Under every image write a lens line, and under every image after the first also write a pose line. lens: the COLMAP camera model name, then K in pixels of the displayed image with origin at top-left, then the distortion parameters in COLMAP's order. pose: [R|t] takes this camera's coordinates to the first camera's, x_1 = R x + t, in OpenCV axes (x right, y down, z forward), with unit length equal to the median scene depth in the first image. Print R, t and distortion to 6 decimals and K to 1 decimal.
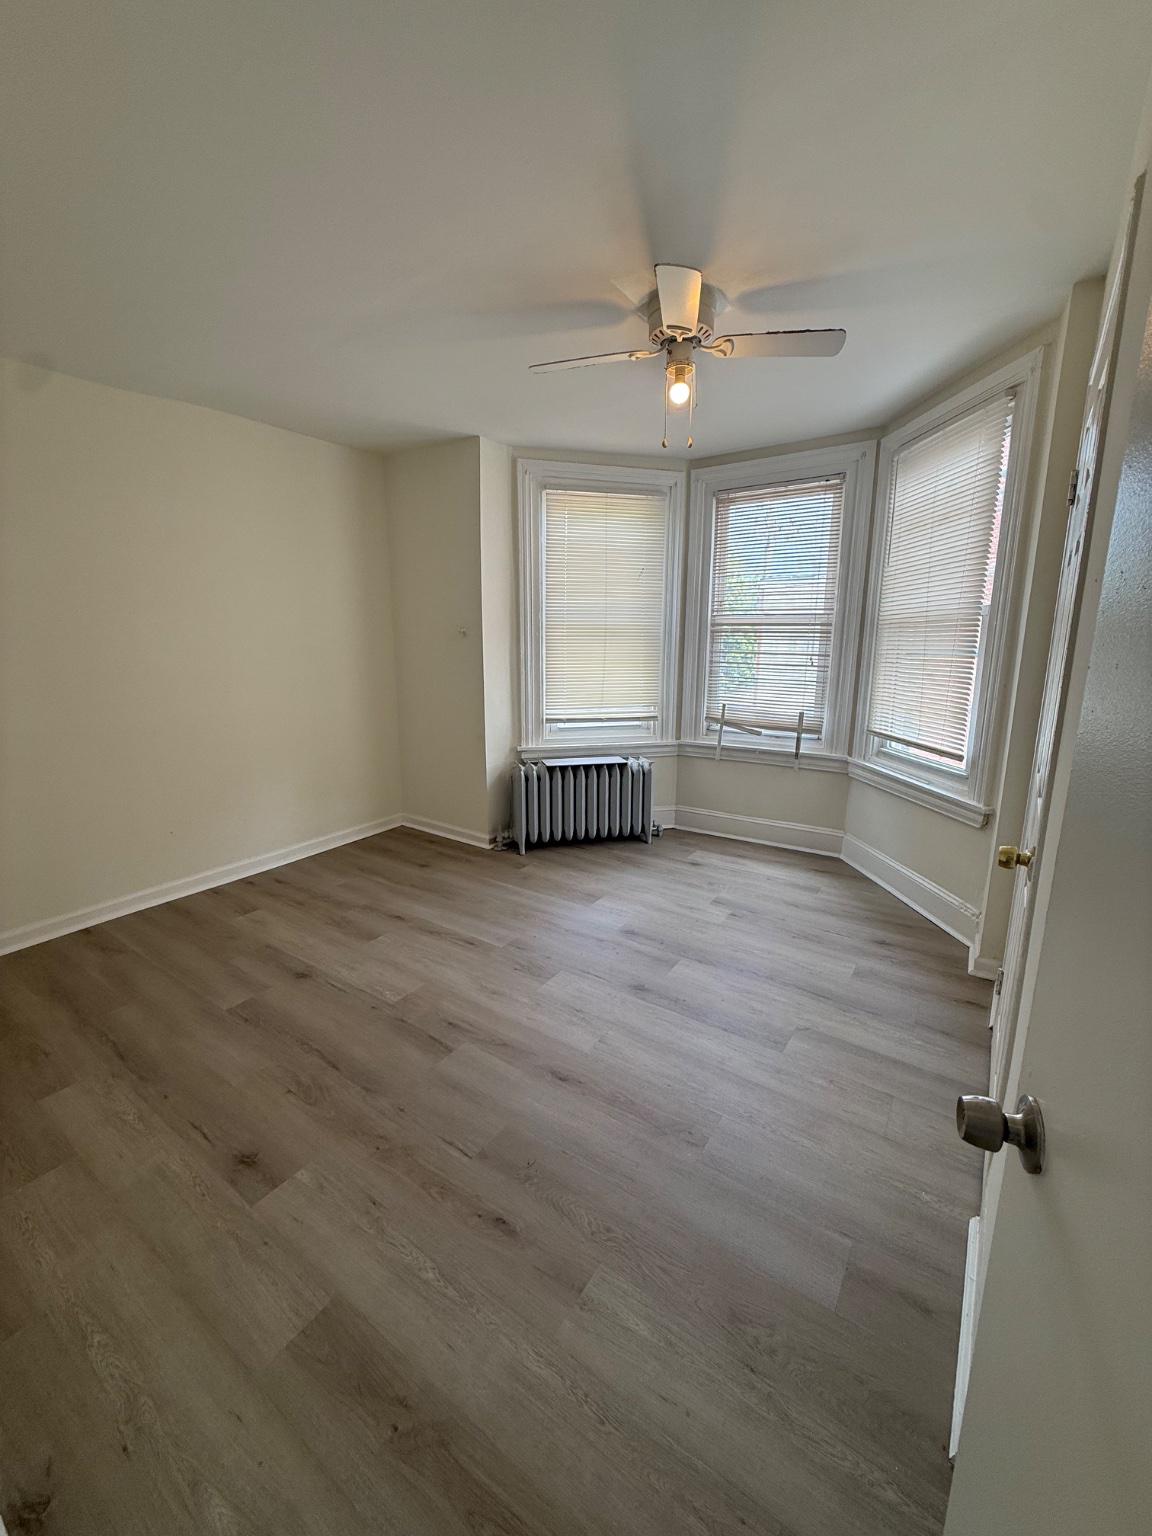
lens RADIAL K [[613.5, 0, 575.7], [0, 613.5, 765.1], [0, 0, 1]] dist [-0.000056, -0.000194]
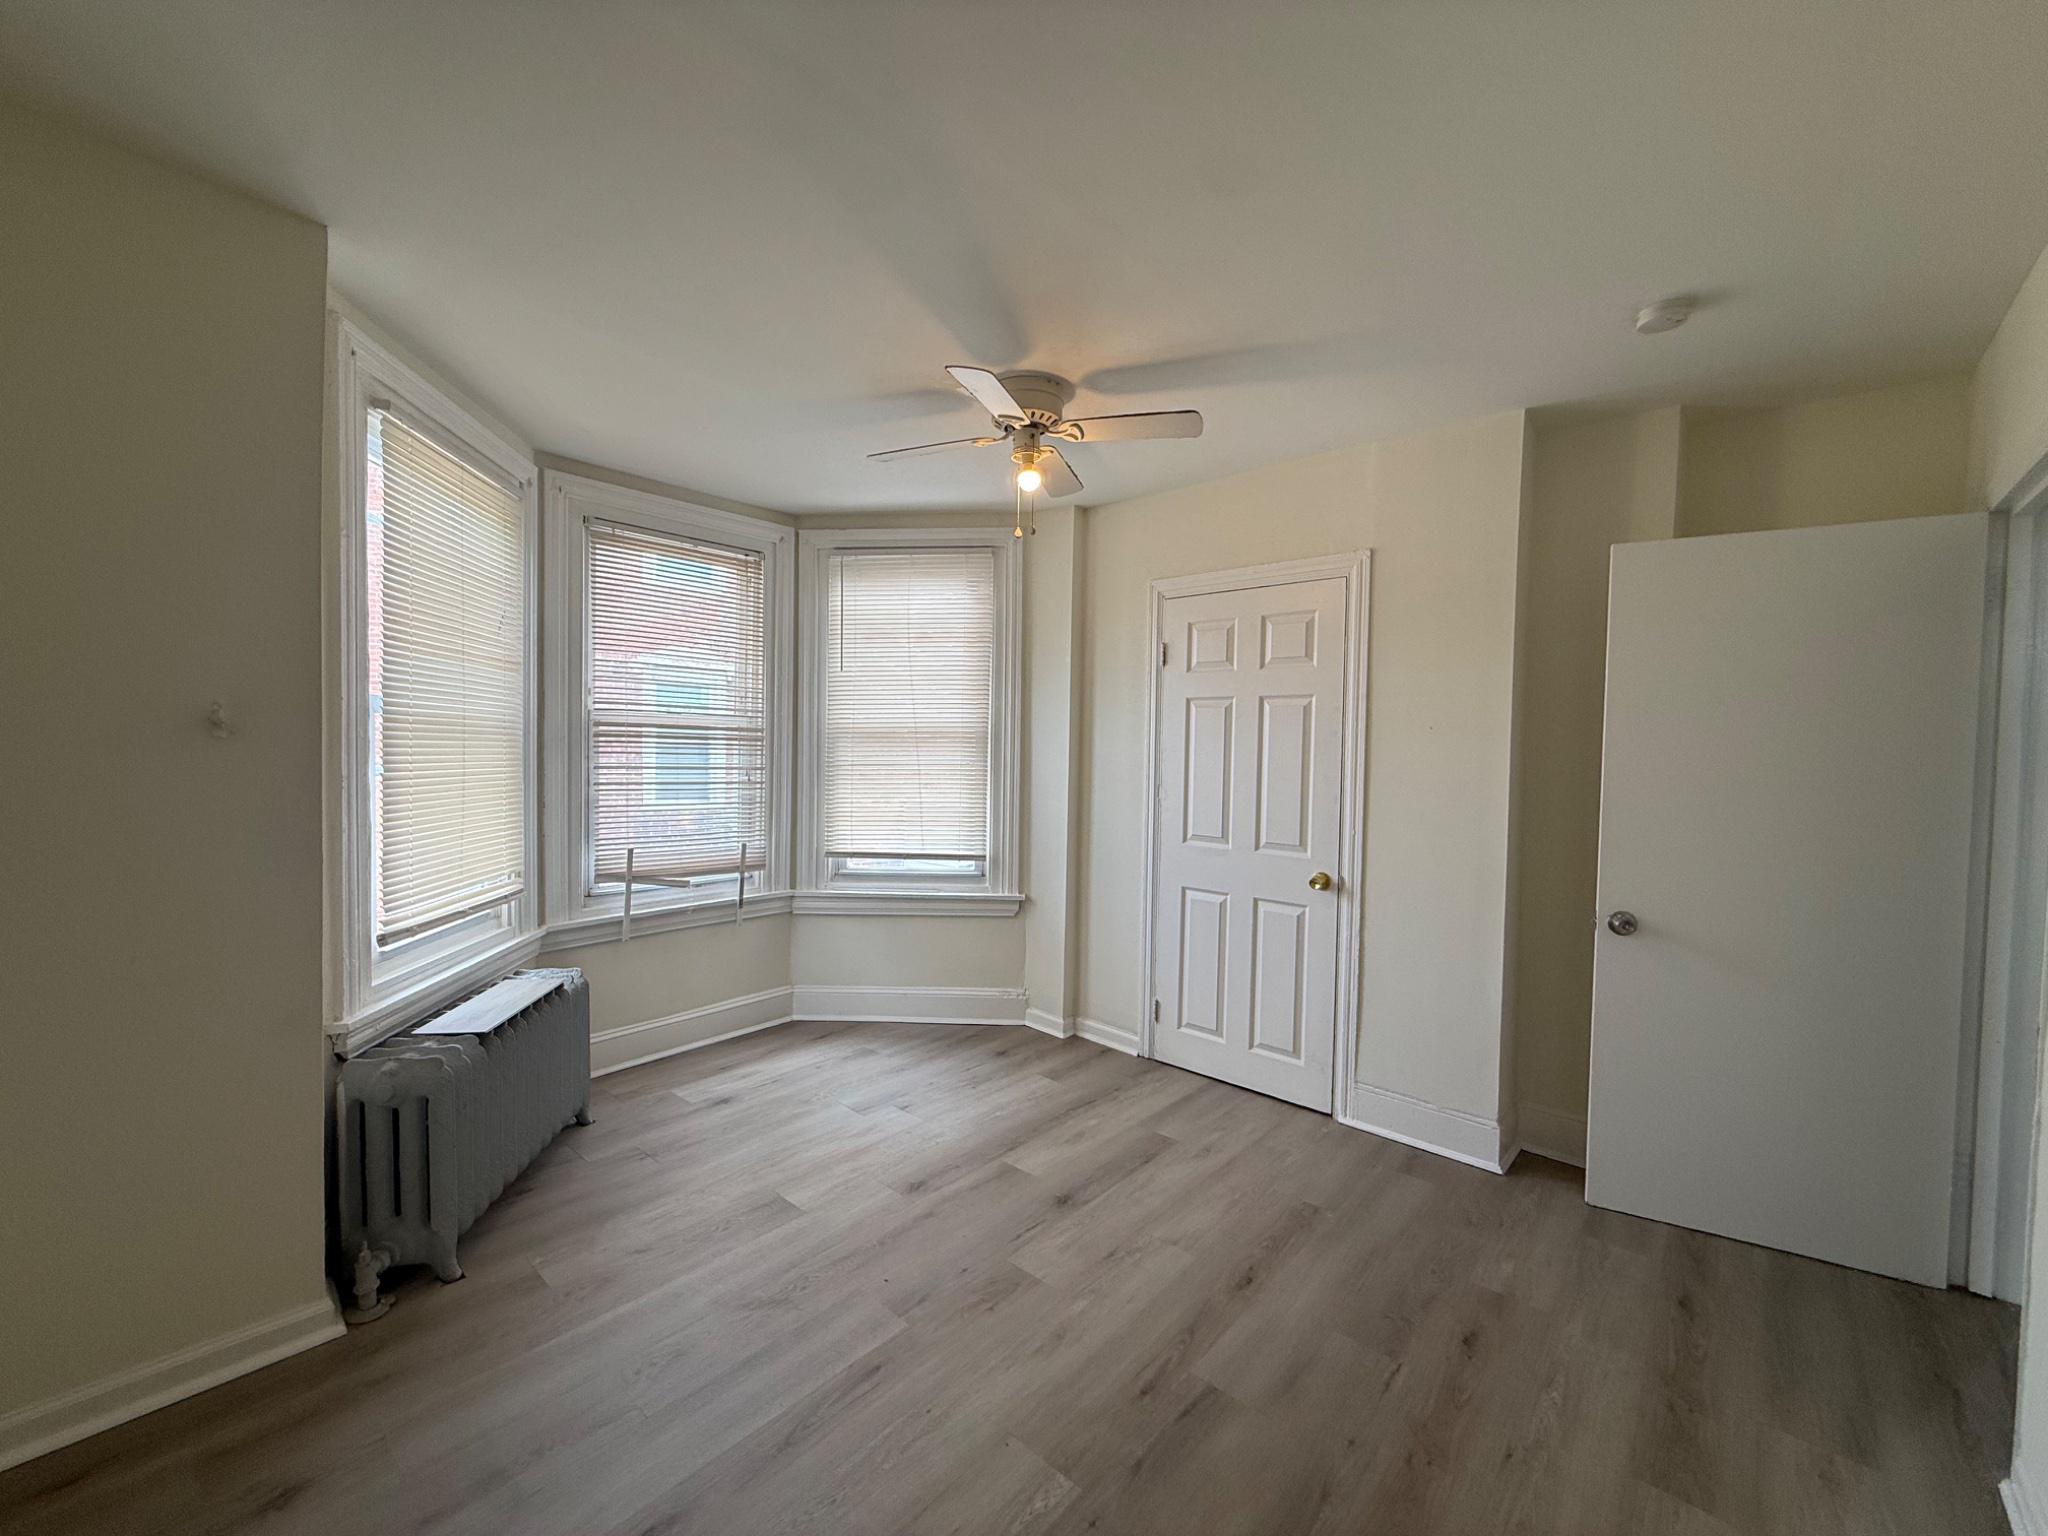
lens RADIAL K [[818.0, 0, 1017.9], [0, 818.0, 772.7], [0, 0, 1]] dist [-0.000056, -0.000194]
pose [[0.121465, -0.026386, 0.992245, -0.585507], [0.191949, 0.981401, 0.002601, -0.111108], [-0.973859, 0.190144, 0.124271, 0.541928]]
